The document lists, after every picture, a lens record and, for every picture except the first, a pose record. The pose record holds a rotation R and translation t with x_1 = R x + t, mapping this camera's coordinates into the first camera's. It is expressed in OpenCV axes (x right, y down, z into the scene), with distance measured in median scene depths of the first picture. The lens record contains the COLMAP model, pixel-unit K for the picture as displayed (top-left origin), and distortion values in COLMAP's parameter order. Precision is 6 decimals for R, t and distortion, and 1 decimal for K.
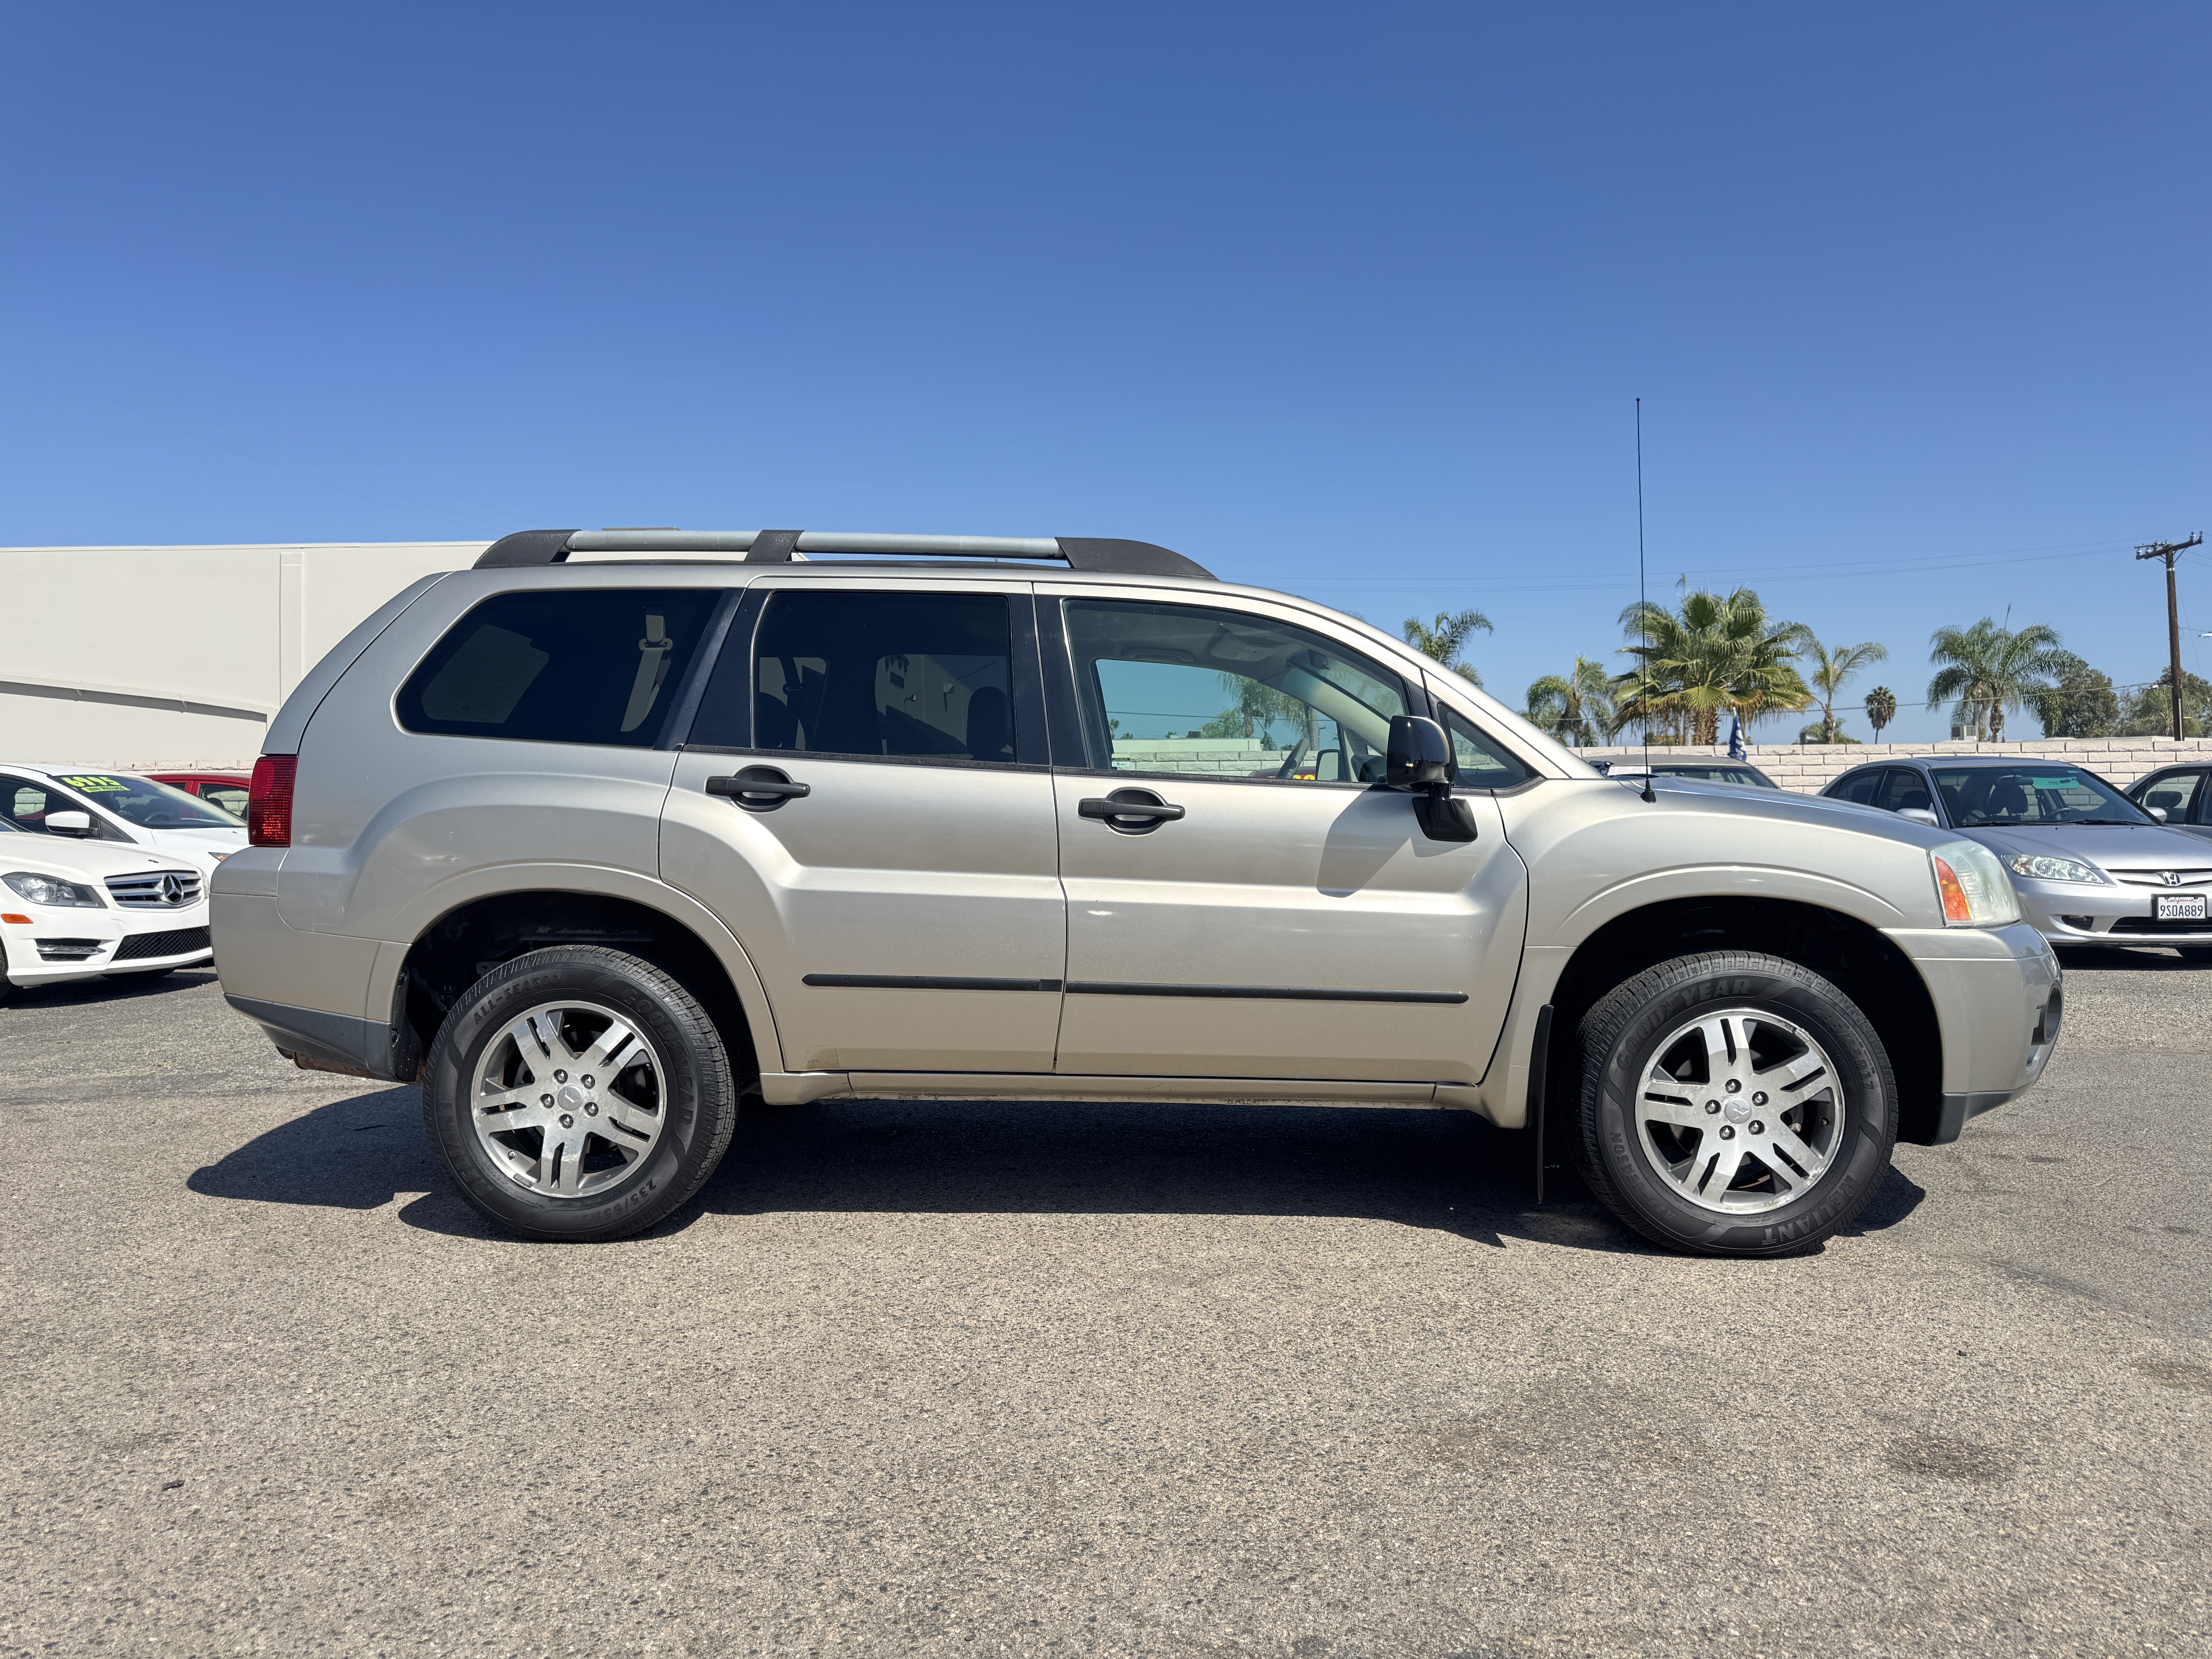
lens RADIAL K [[1527.6, 0, 1172.1], [0, 1527.6, 827.8], [0, 0, 1]] dist [0.005580, 0.003165]
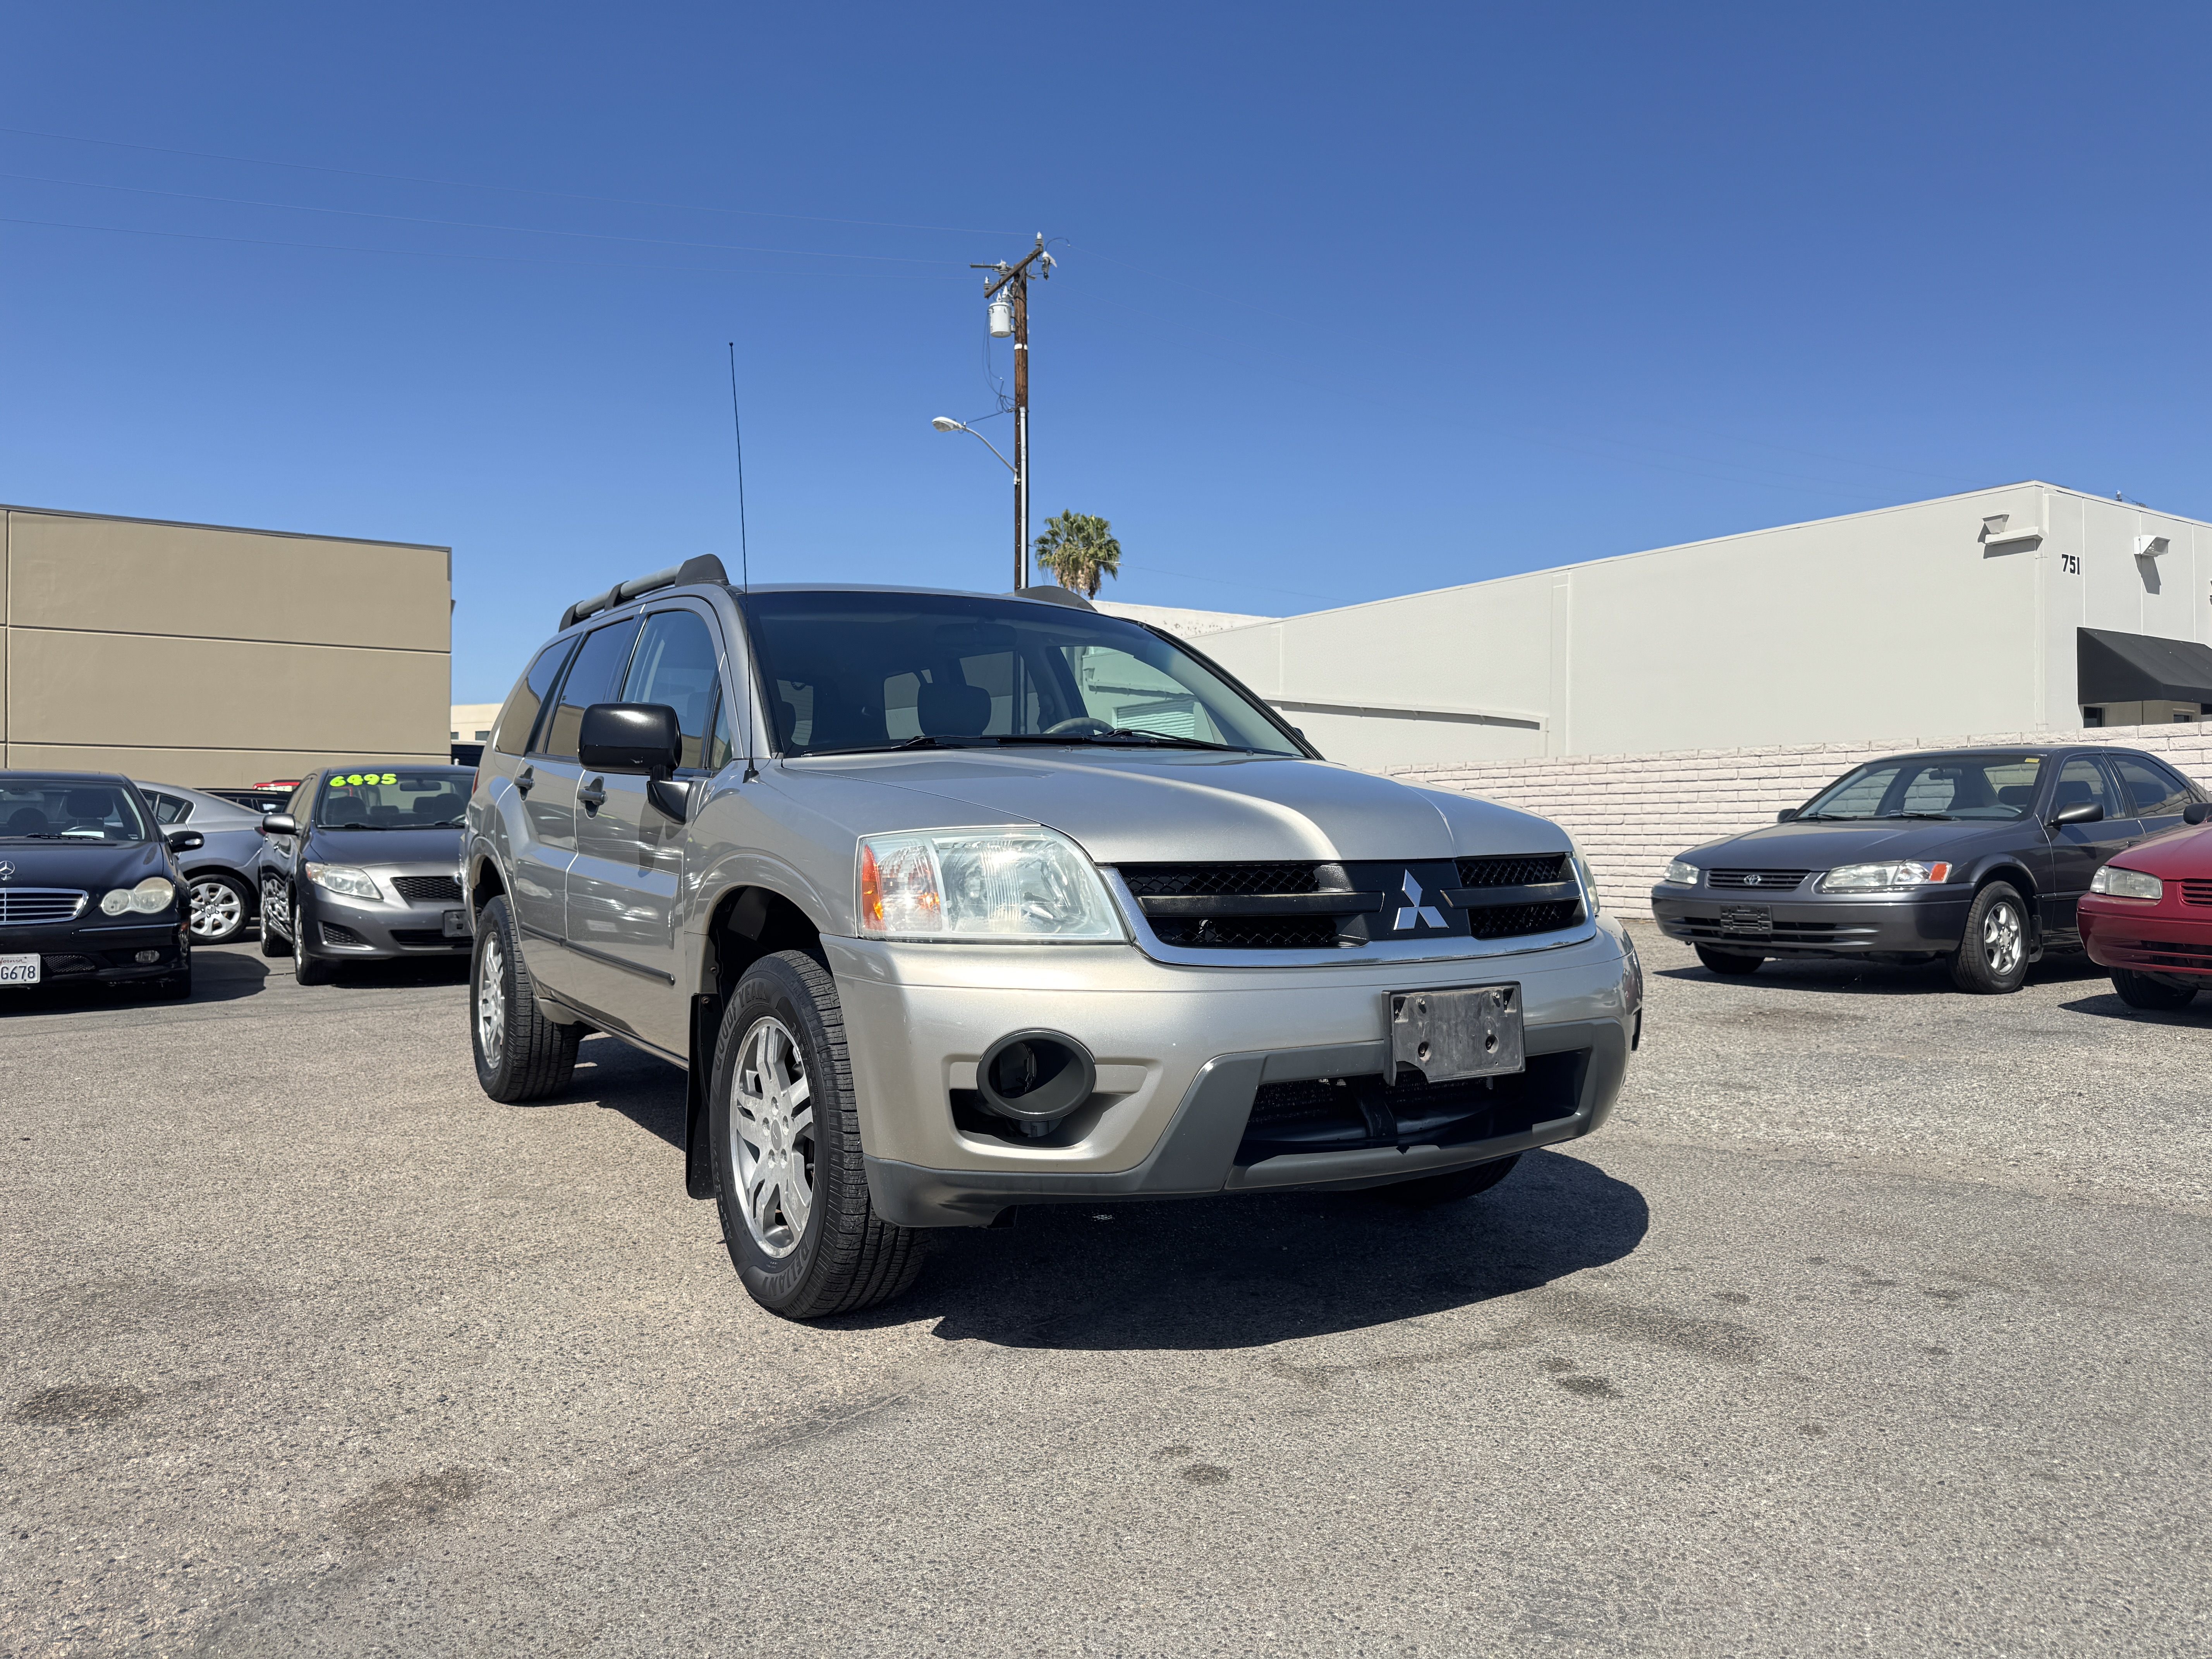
lens RADIAL K [[1574.8, 0, 1146.6], [0, 1574.8, 850.1], [0, 0, 1]] dist [0.030491, -0.036714]
pose [[0.571818, 0.014300, -0.820256, 1.206553], [-0.003918, 0.999884, 0.014700, 0.010774], [0.820371, -0.005192, 0.571808, 0.658213]]
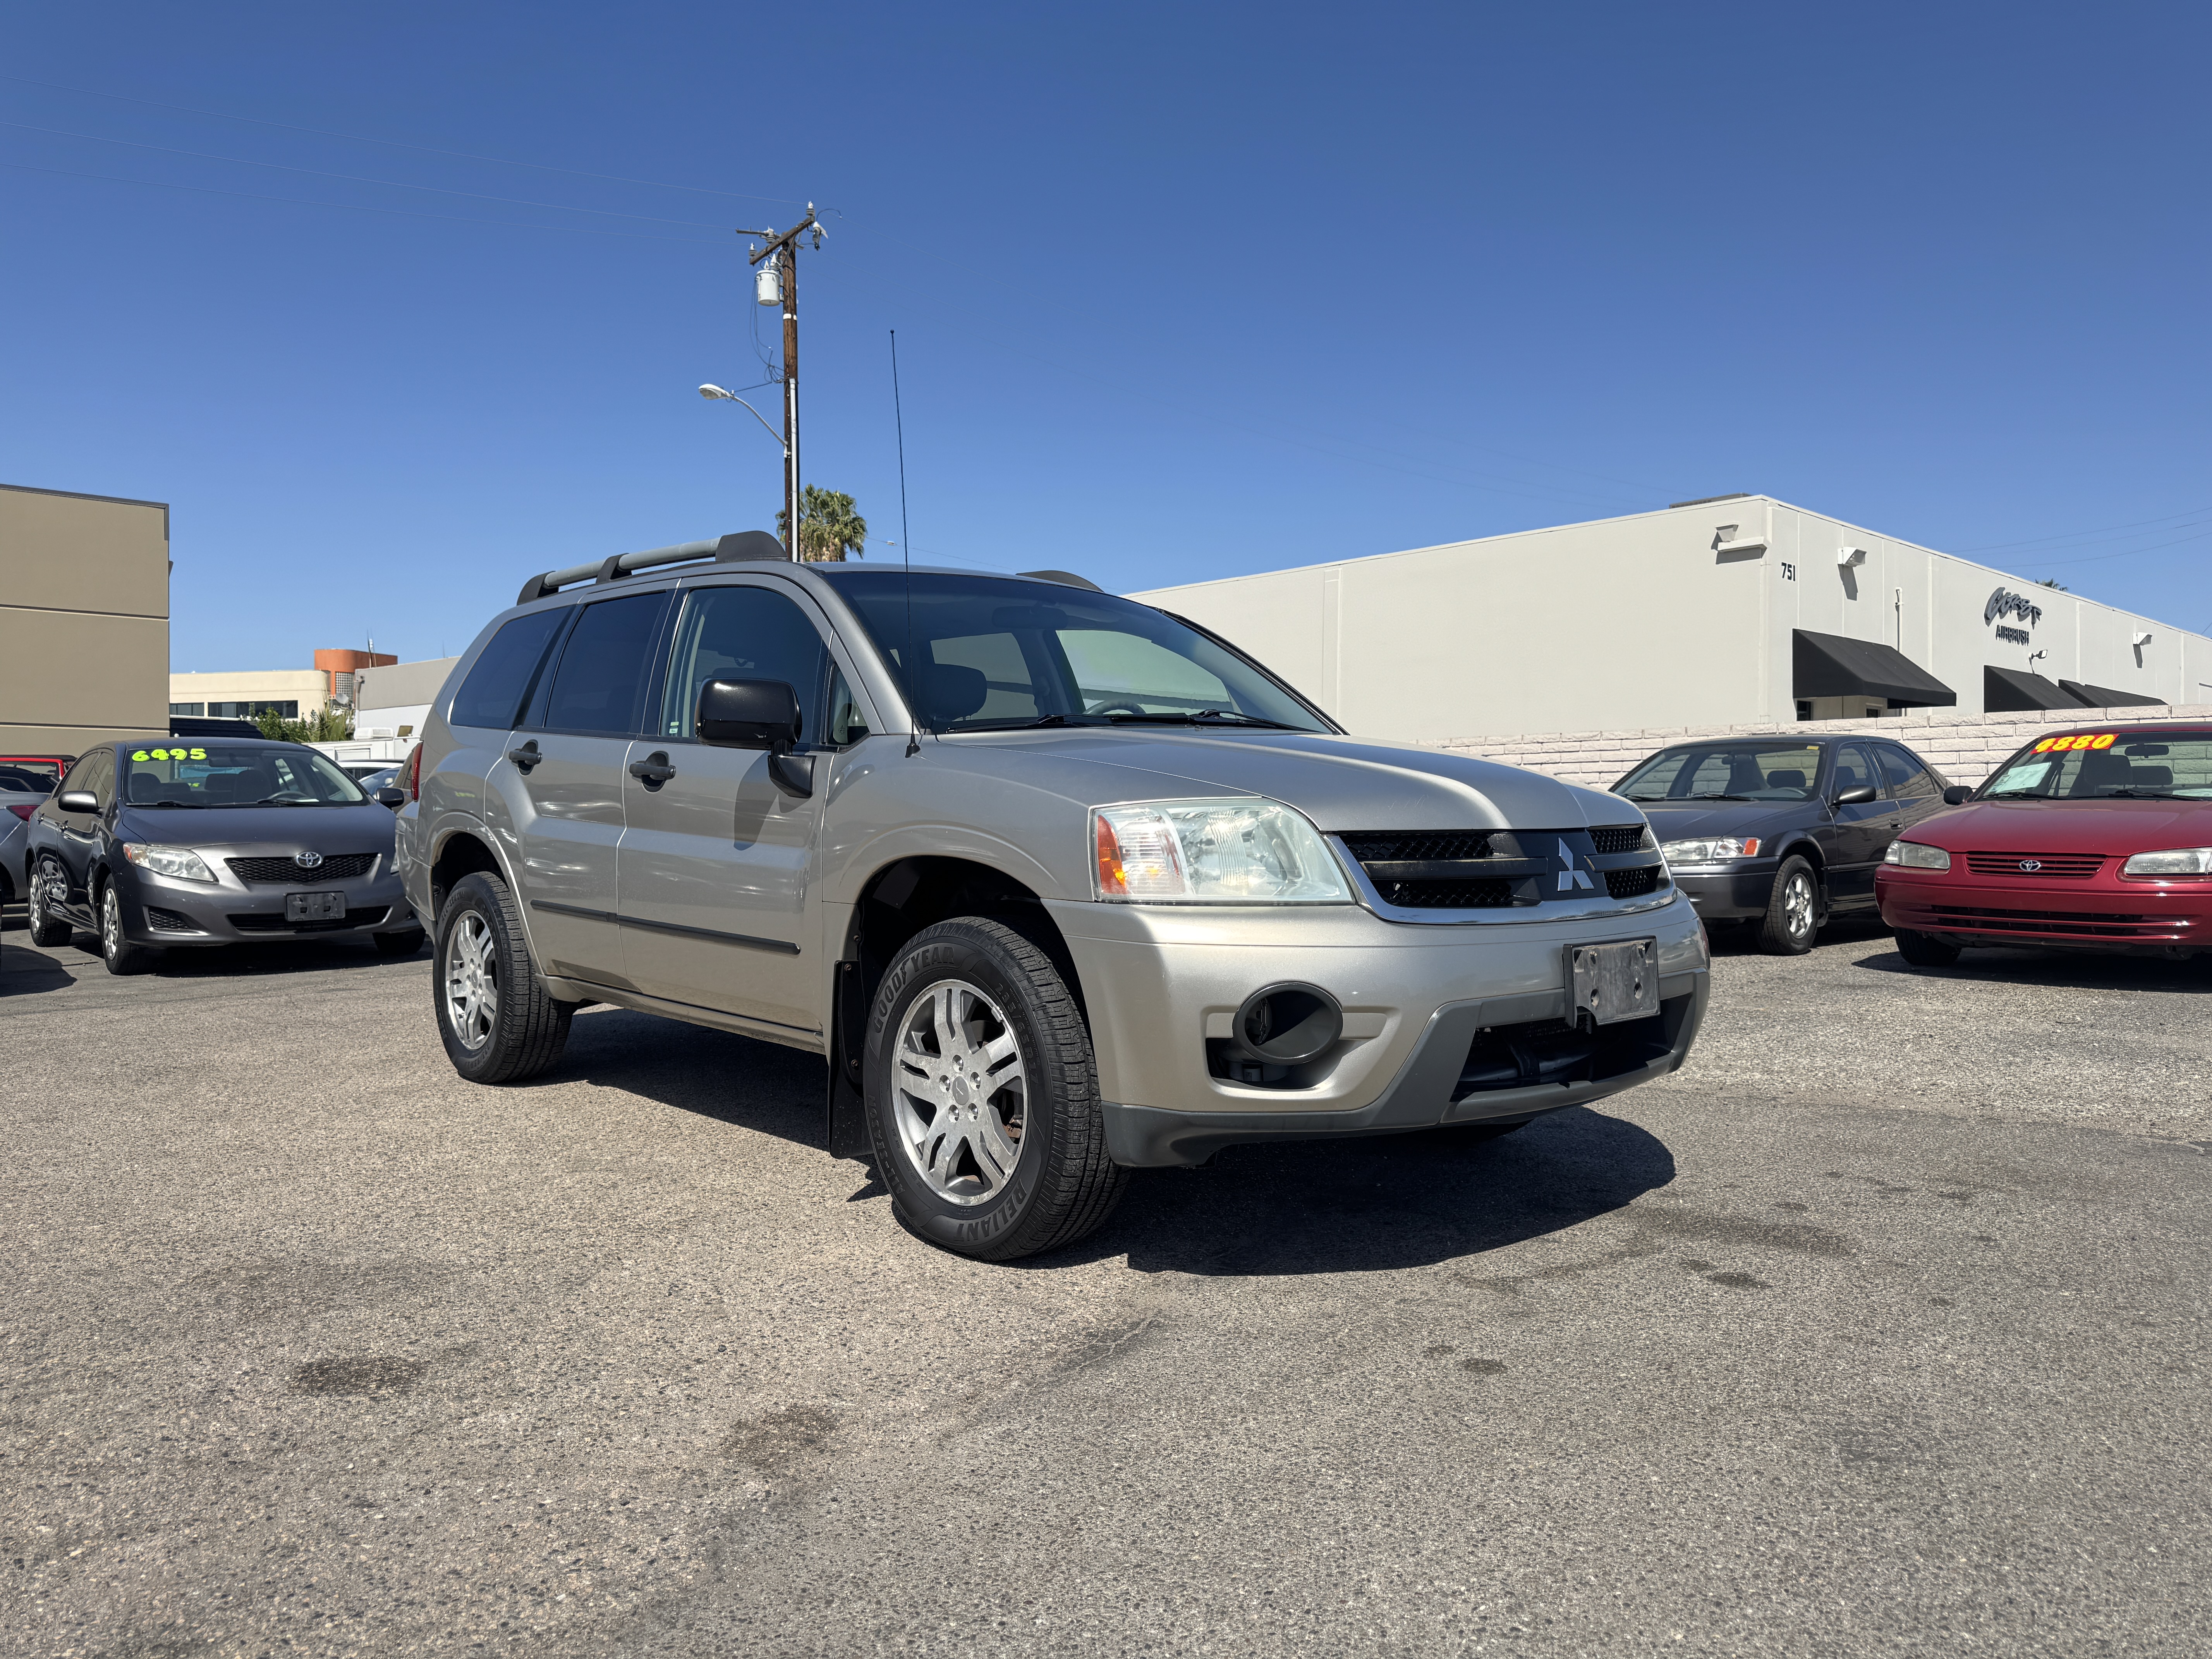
lens RADIAL K [[1559.2, 0, 1167.2], [0, 1559.2, 862.4], [0, 0, 1]] dist [0.035065, -0.043736]
pose [[0.707796, 0.026940, -0.705903, 1.097177], [-0.004833, 0.999434, 0.033296, 0.017635], [0.706400, -0.020155, 0.707526, 0.430967]]
